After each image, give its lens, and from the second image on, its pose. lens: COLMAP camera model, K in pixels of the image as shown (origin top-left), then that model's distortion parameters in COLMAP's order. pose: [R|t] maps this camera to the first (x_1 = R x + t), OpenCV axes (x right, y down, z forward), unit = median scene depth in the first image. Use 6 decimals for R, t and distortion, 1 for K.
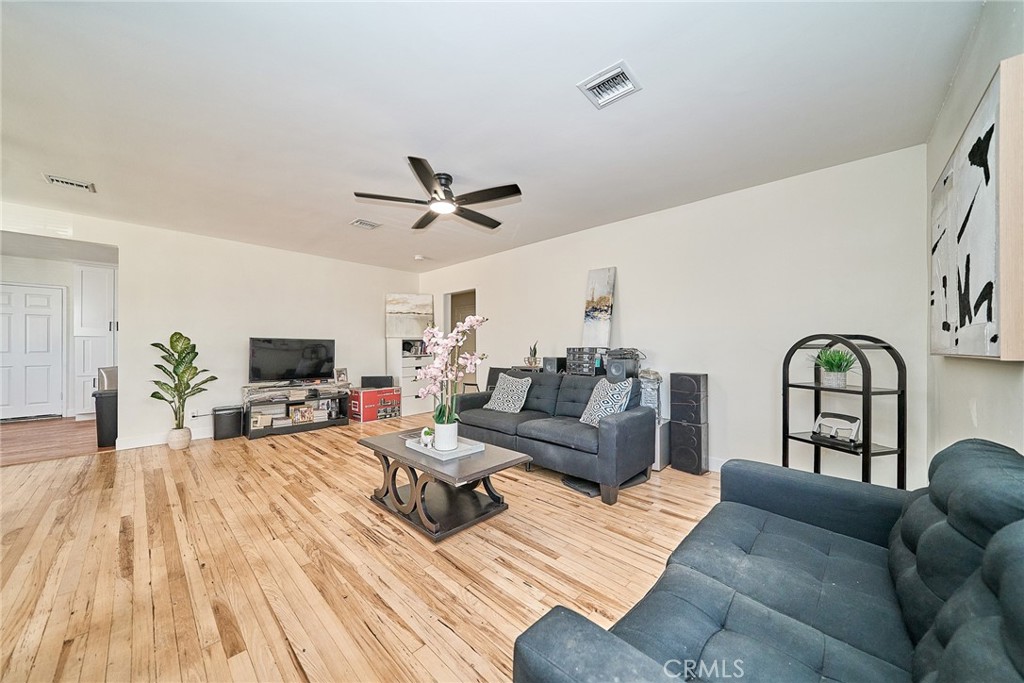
lens RADIAL K [[346.4, 0, 506.1], [0, 346.4, 344.6], [0, 0, 1]] dist [-0.006883, 0.000149]
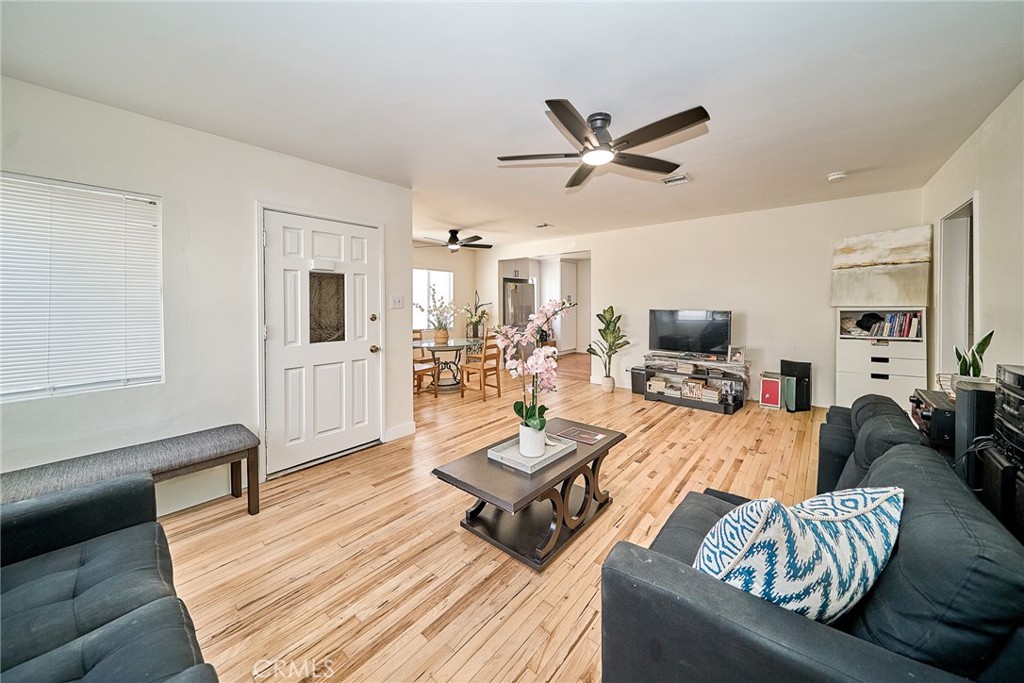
lens RADIAL K [[358.1, 0, 520.0], [0, 358.1, 307.1], [0, 0, 1]] dist [0.000034, -0.000080]
pose [[0.089498, 0.005120, -0.995974, 0.744168], [0.011256, 0.999918, 0.006152, -0.079436], [0.995923, -0.011761, 0.089433, 0.909296]]
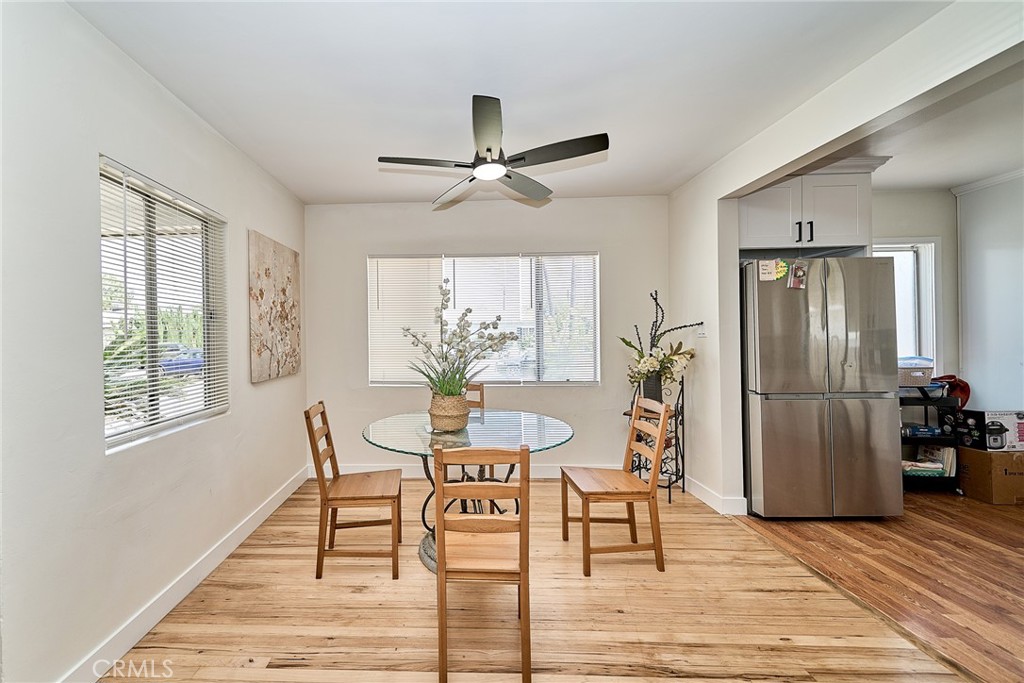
lens RADIAL K [[393.0, 0, 481.1], [0, 393.0, 333.5], [0, 0, 1]] dist [-0.000133, -0.000214]
pose [[-0.752399, 0.007823, -0.658661, -1.192566], [0.015823, 0.999856, -0.006200, -0.068995], [0.658517, -0.015087, -0.752415, 1.461562]]
